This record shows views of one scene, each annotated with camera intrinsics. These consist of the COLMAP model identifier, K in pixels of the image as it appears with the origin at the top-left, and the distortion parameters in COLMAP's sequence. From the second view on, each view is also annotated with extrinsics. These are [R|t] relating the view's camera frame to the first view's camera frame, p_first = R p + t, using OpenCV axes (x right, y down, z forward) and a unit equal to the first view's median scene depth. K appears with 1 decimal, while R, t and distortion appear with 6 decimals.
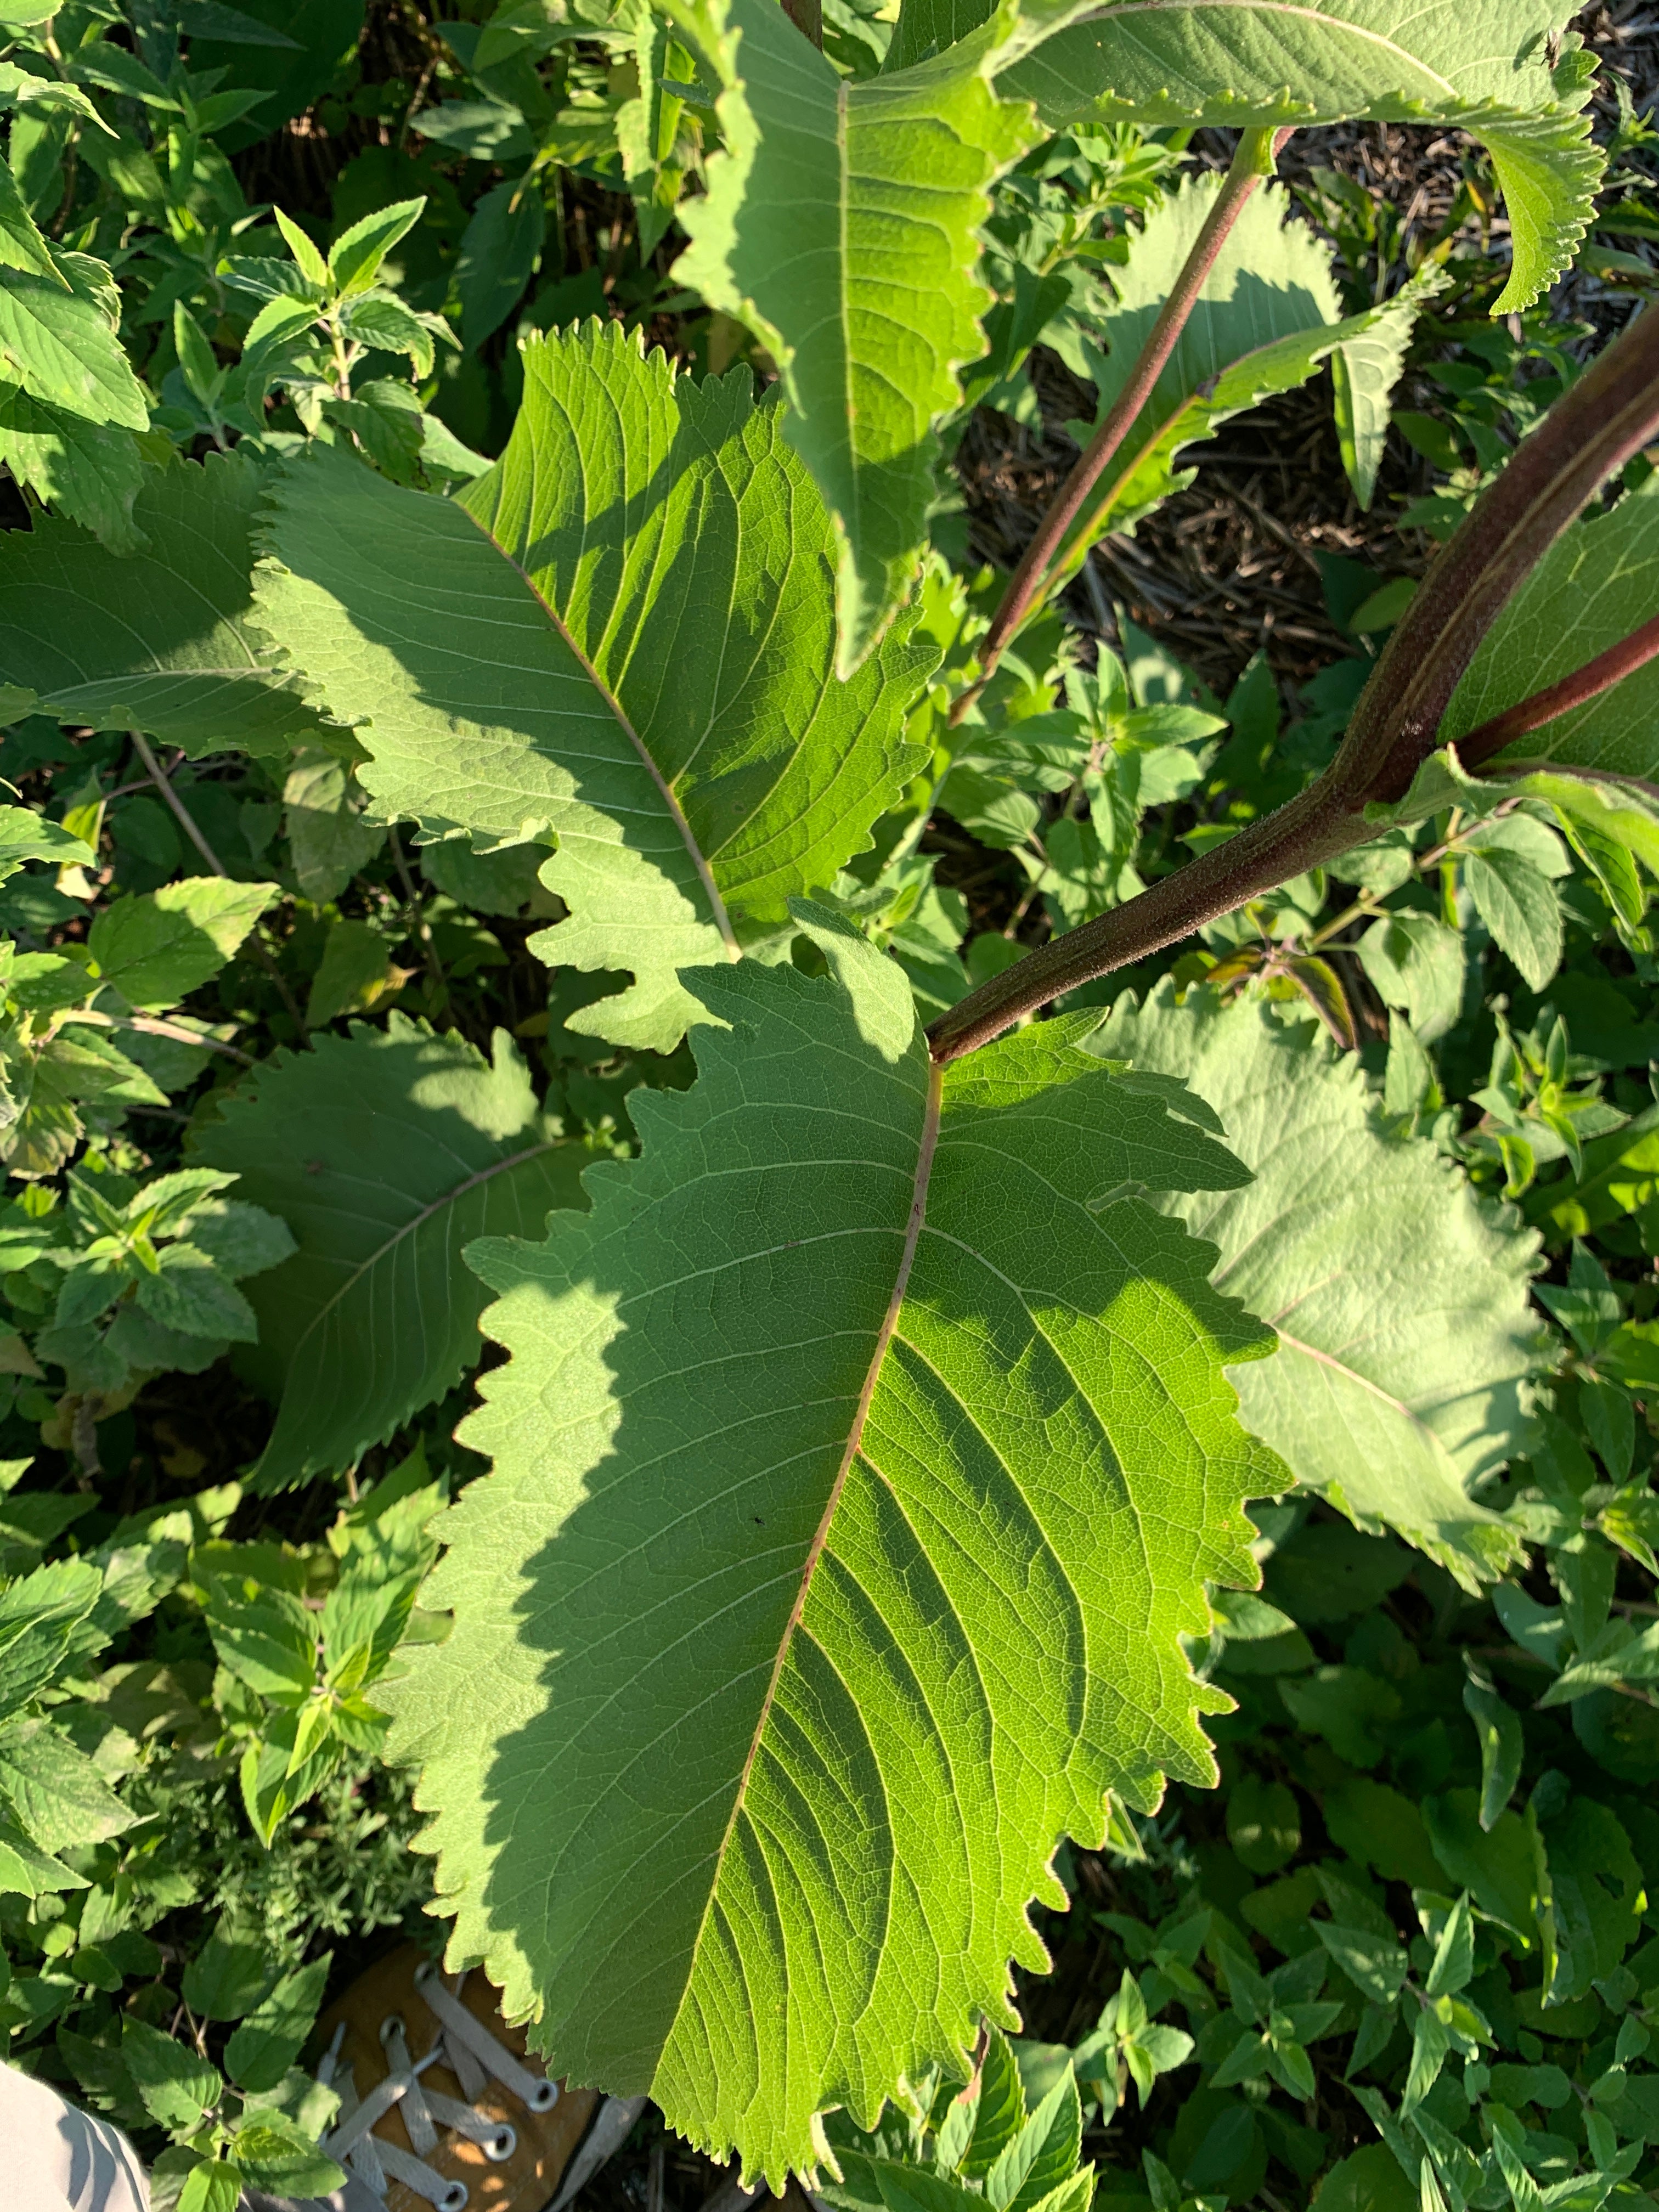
lens RADIAL K [[1653.2, 0, 829.4], [0, 1653.2, 1104.2], [0, 0, 1]] dist [0.002316, -0.000228]
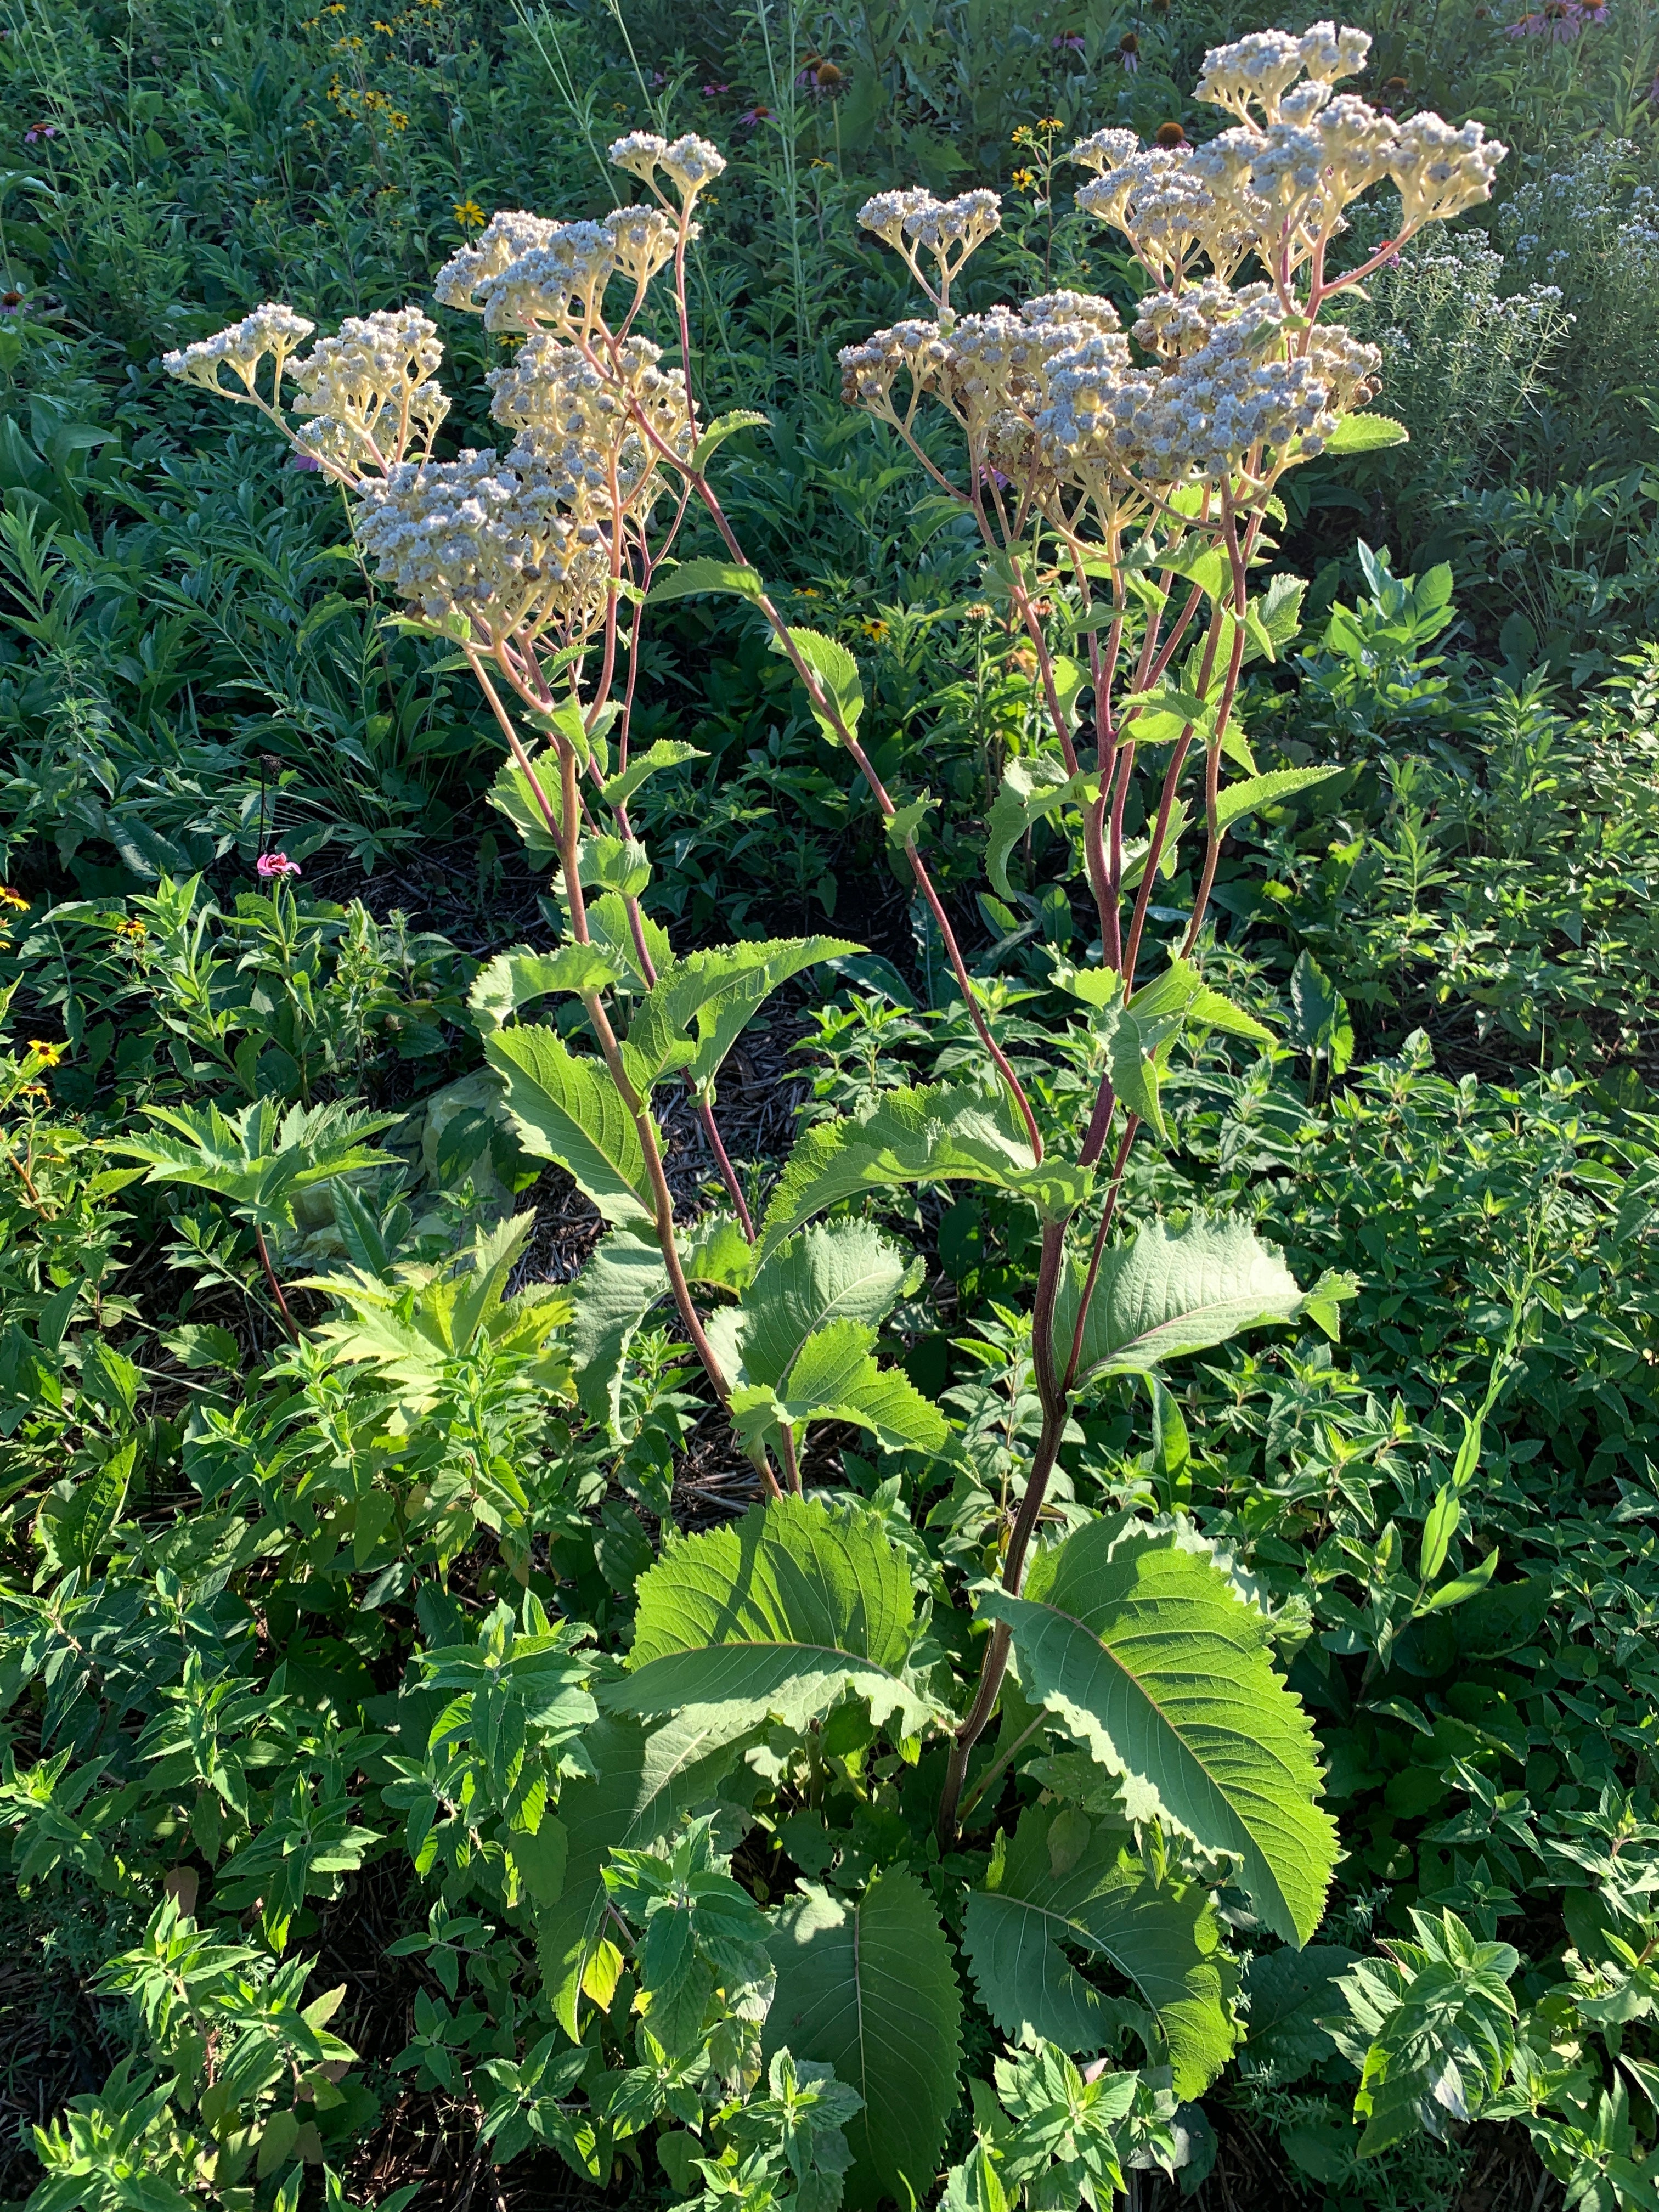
lens RADIAL K [[1653.2, 0, 830.0], [0, 1653.2, 1105.2], [0, 0, 1]] dist [0.002316, -0.000228]
pose [[0.597820, -0.620862, 0.507091, -0.563187], [0.793576, 0.547805, -0.264853, -0.001385], [-0.113350, 0.560750, 0.820190, -0.935478]]
